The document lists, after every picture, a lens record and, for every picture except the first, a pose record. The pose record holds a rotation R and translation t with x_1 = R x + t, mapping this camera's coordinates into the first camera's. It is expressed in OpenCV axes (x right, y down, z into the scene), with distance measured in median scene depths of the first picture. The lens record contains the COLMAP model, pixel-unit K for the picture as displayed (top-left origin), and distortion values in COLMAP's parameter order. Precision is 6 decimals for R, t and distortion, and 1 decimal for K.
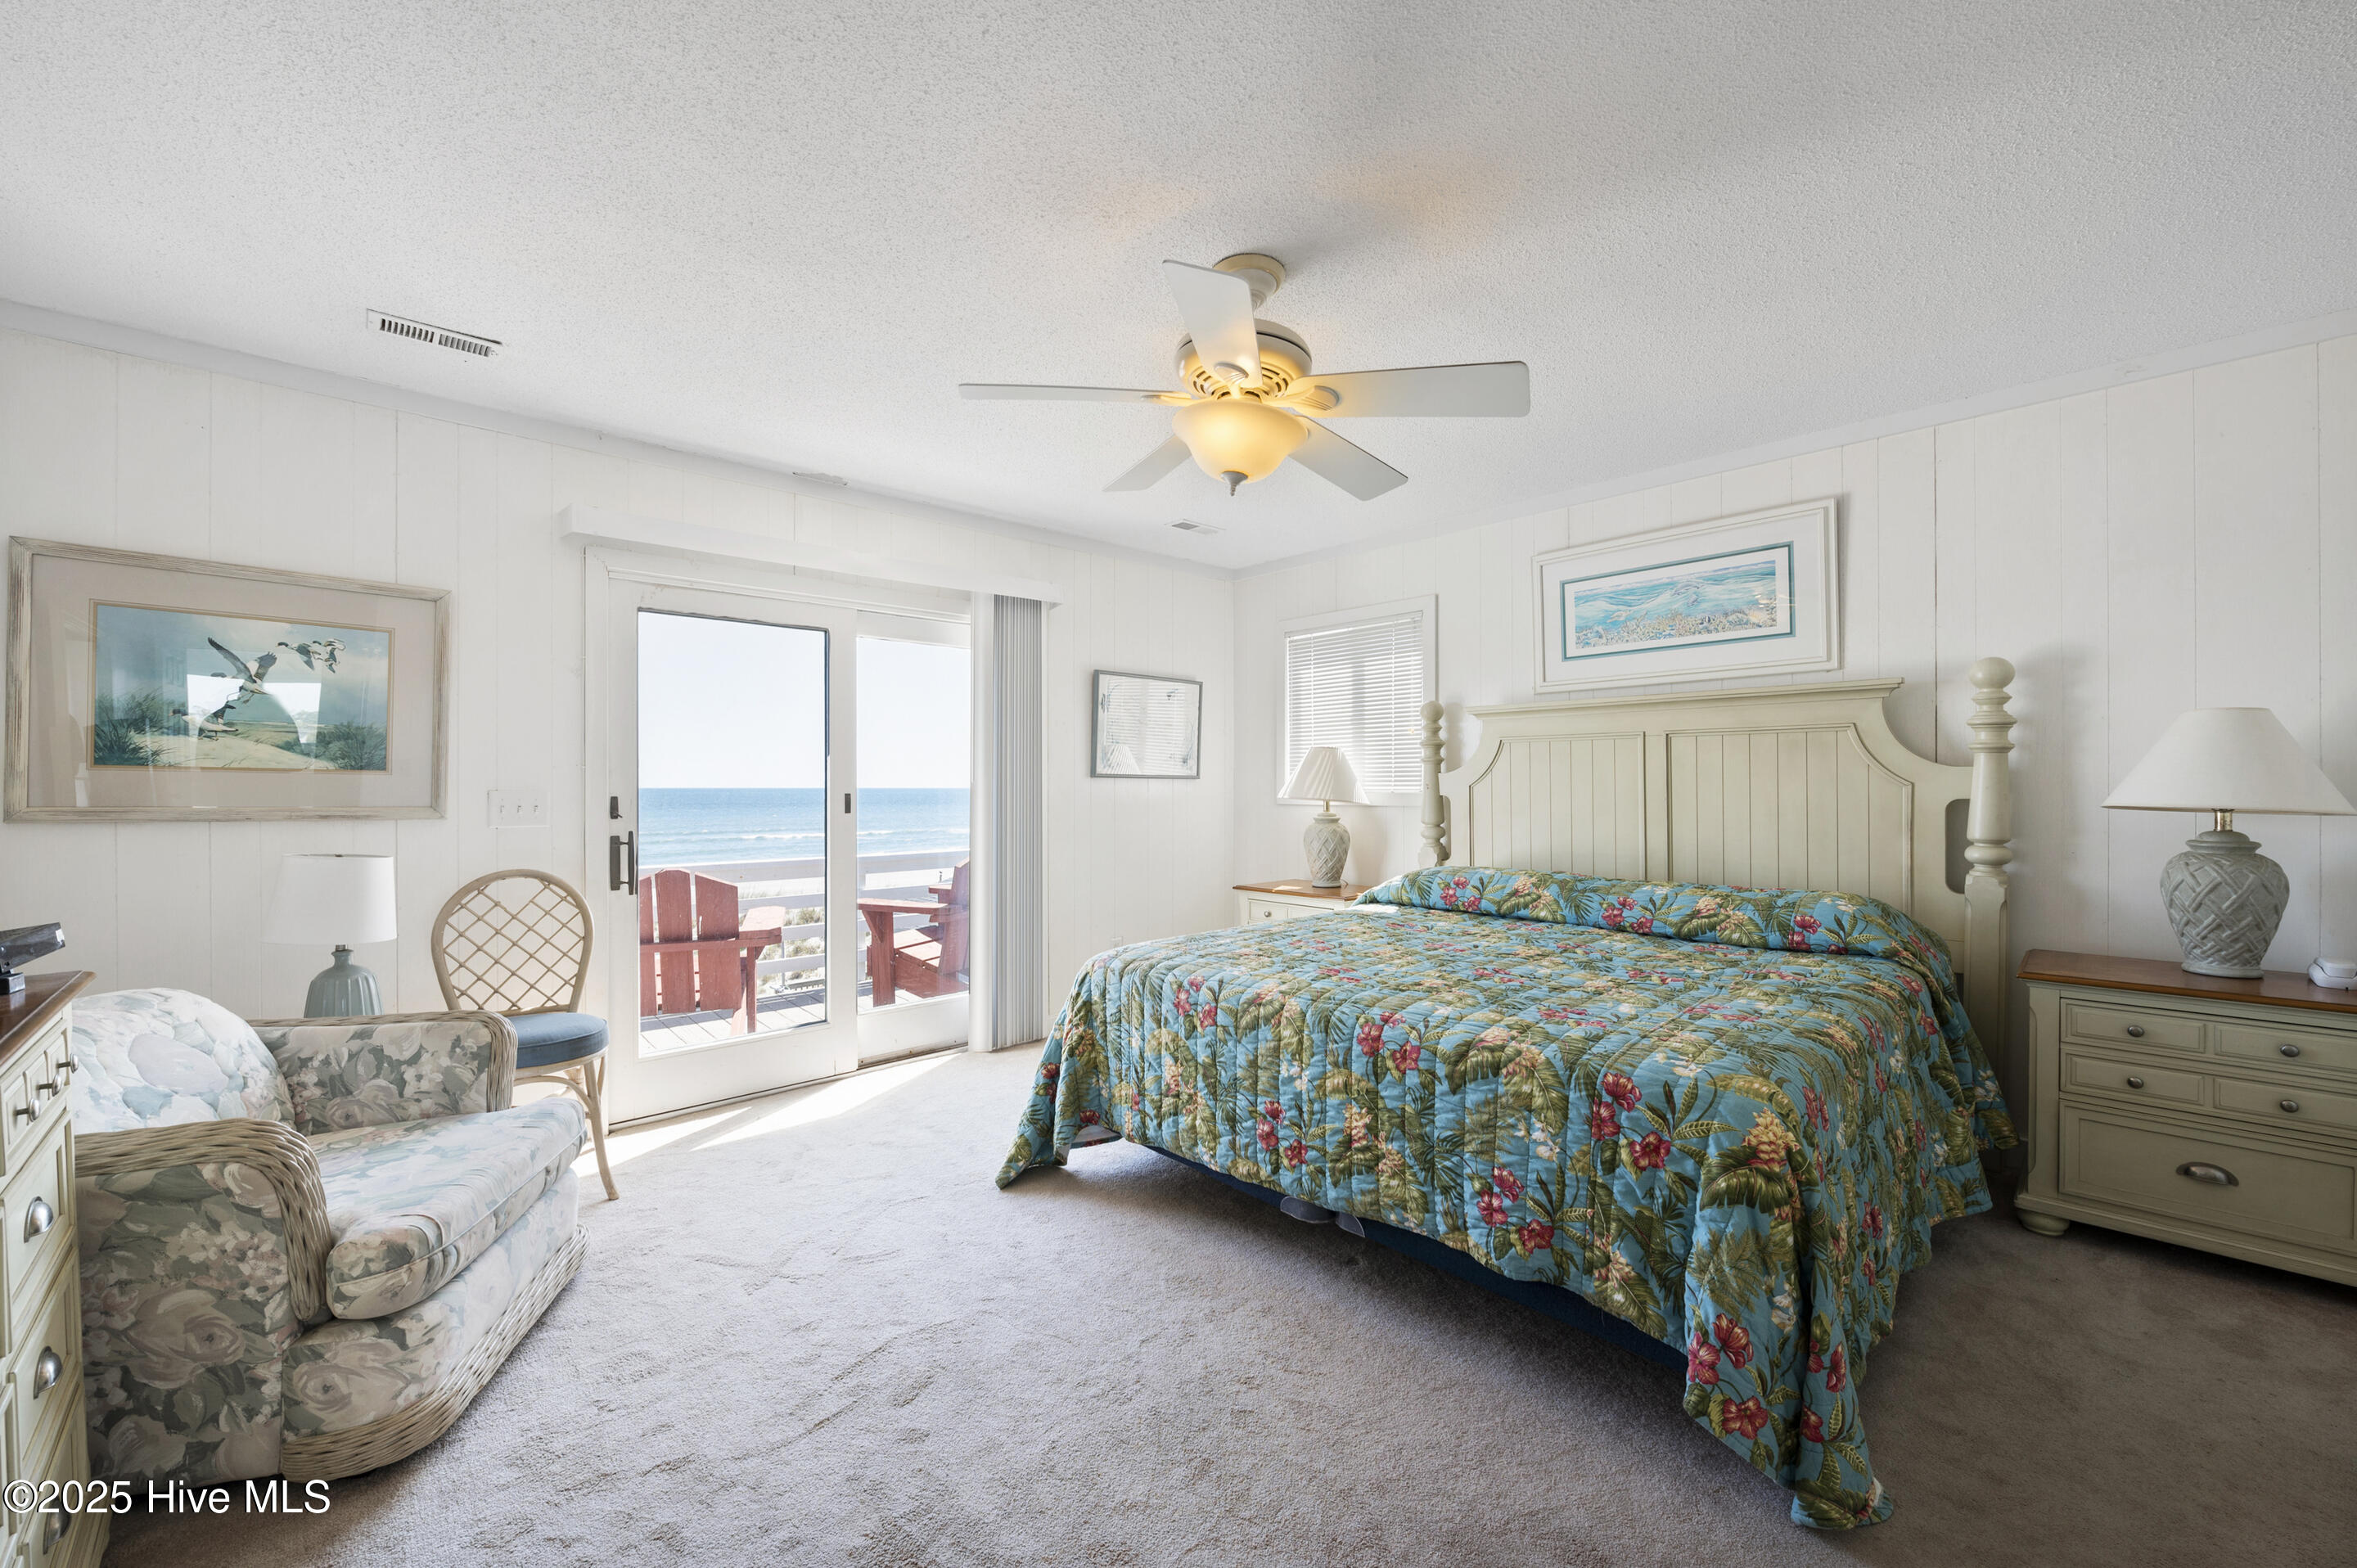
lens RADIAL K [[924.6, 0, 1174.2], [0, 924.6, 786.9], [0, 0, 1]] dist [-0.010903, 0.000171]
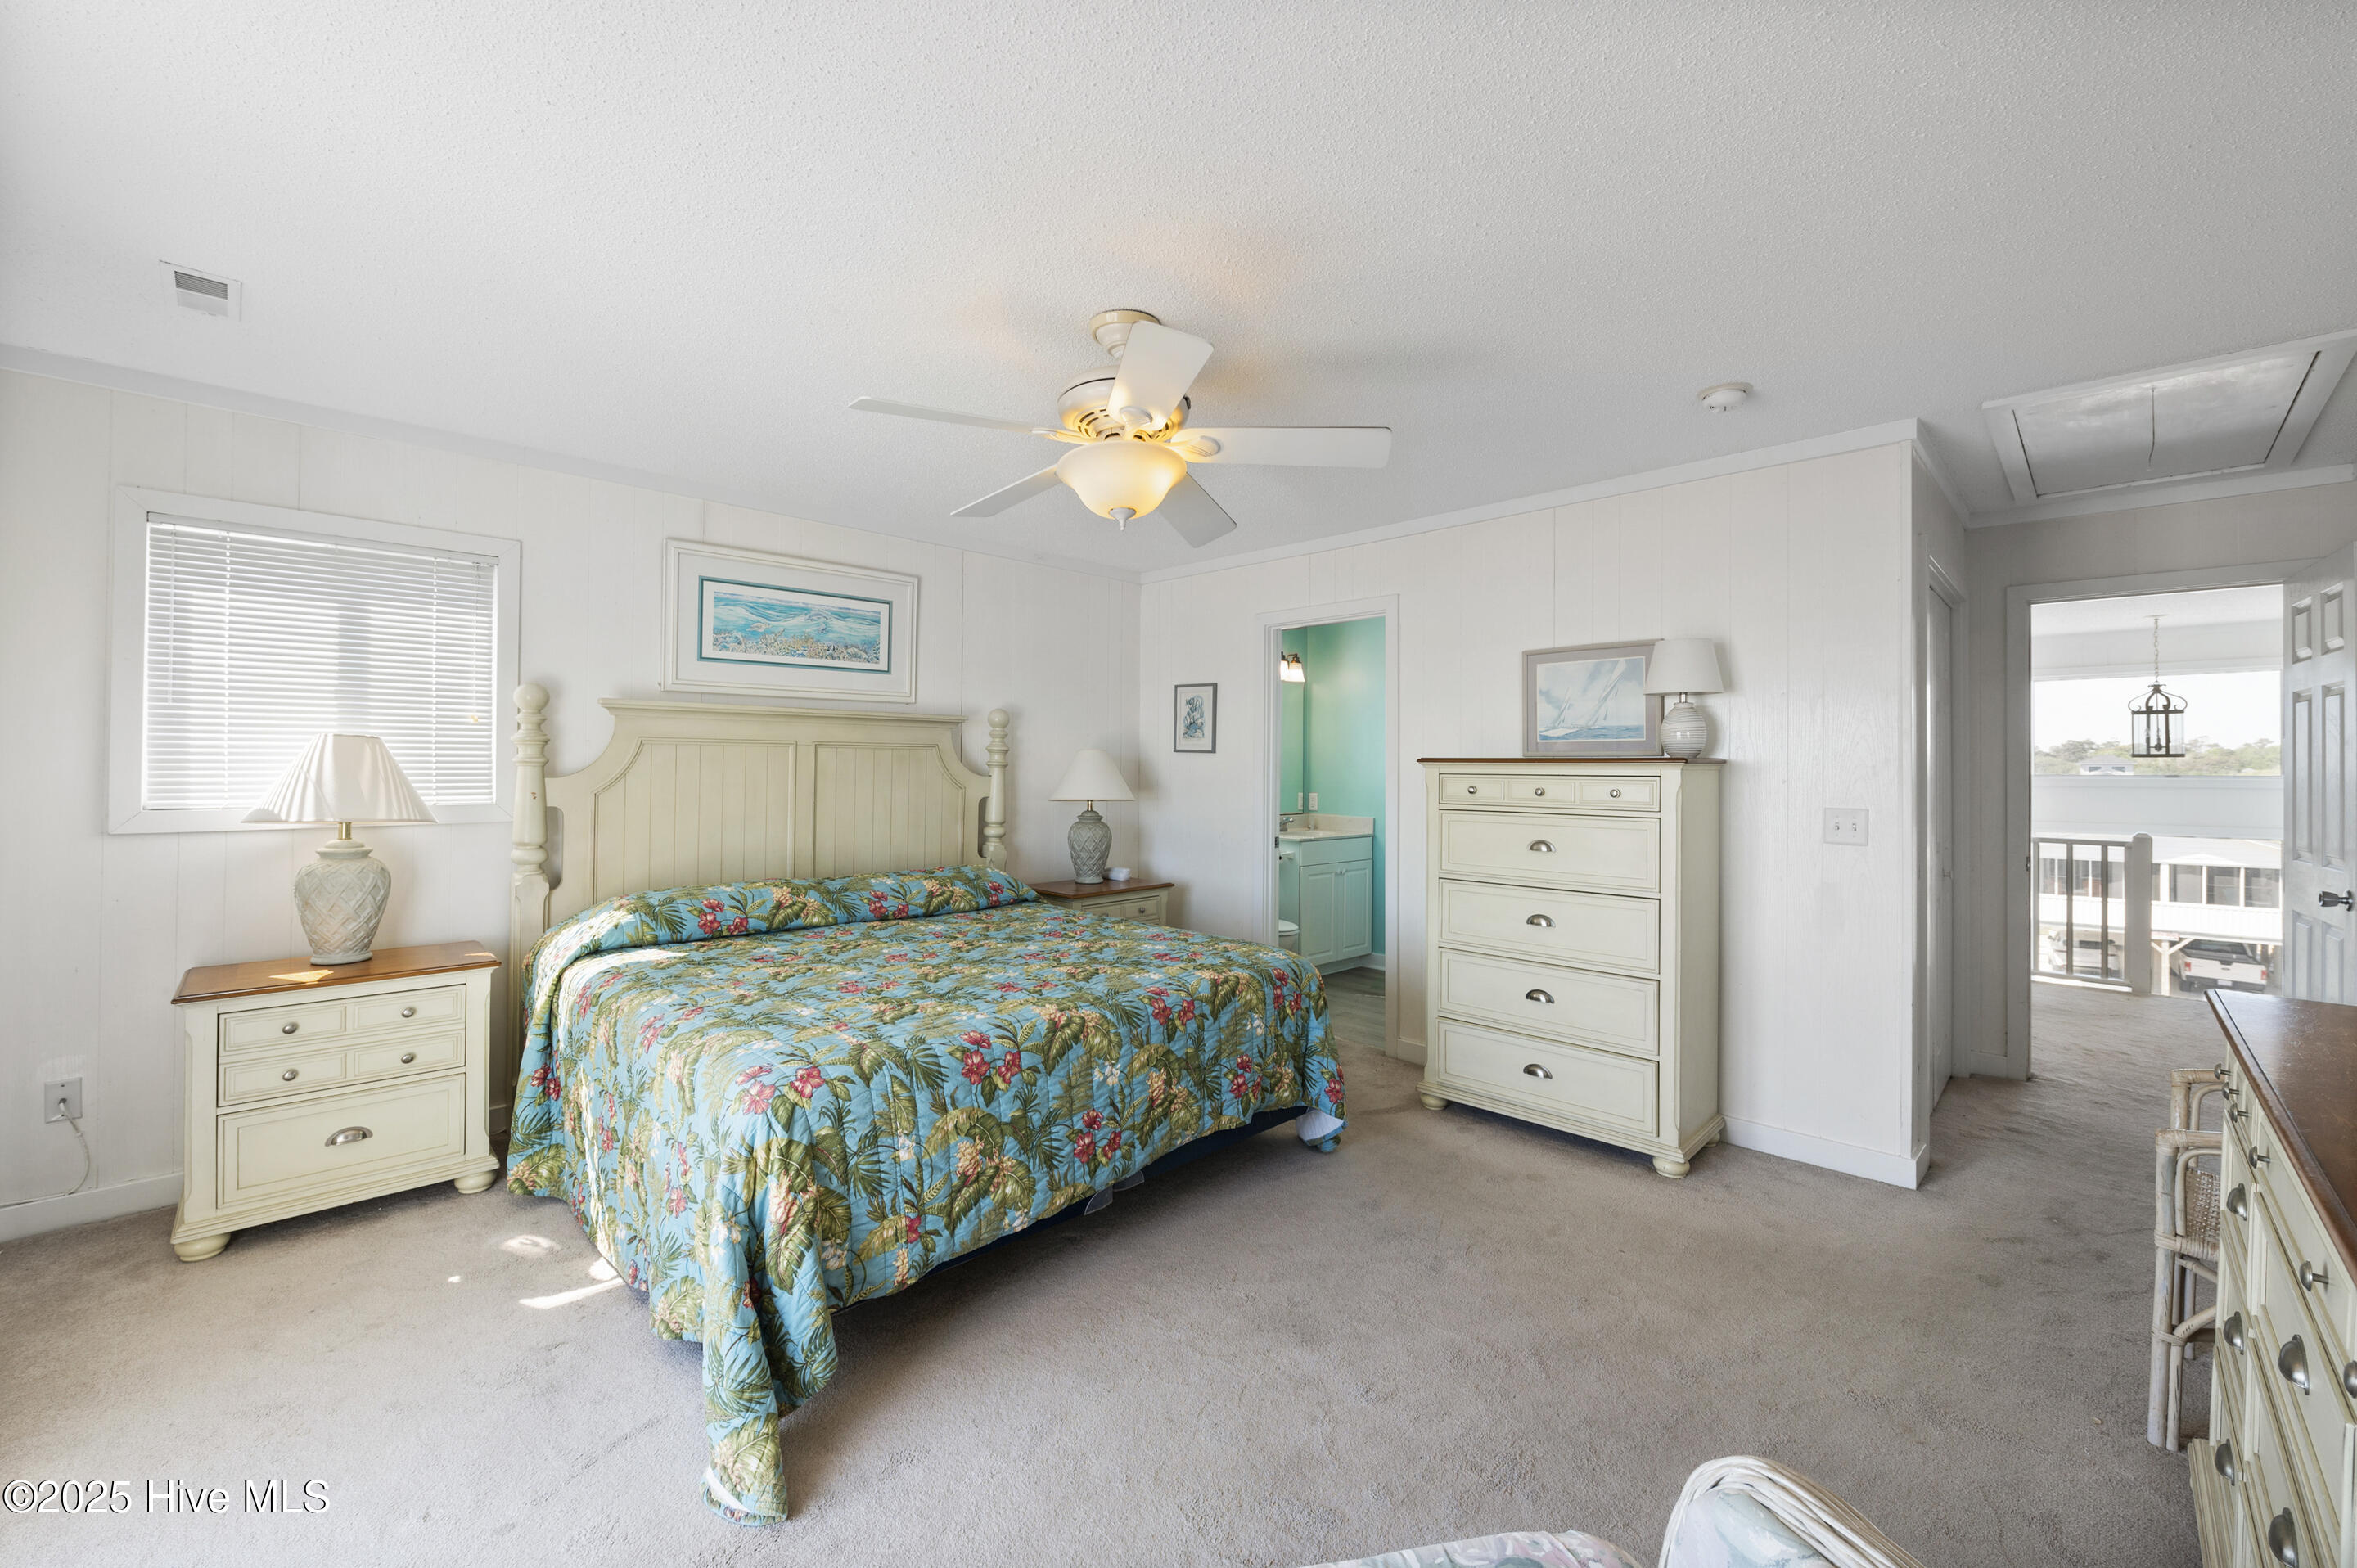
lens RADIAL K [[924.6, 0, 1173.9], [0, 924.6, 767.0], [0, 0, 1]] dist [-0.010903, 0.000171]
pose [[-0.026774, 0.002071, 0.999639, -0.861955], [-0.003138, 0.999993, -0.002156, -0.041986], [-0.999637, -0.003195, -0.026767, 0.859617]]
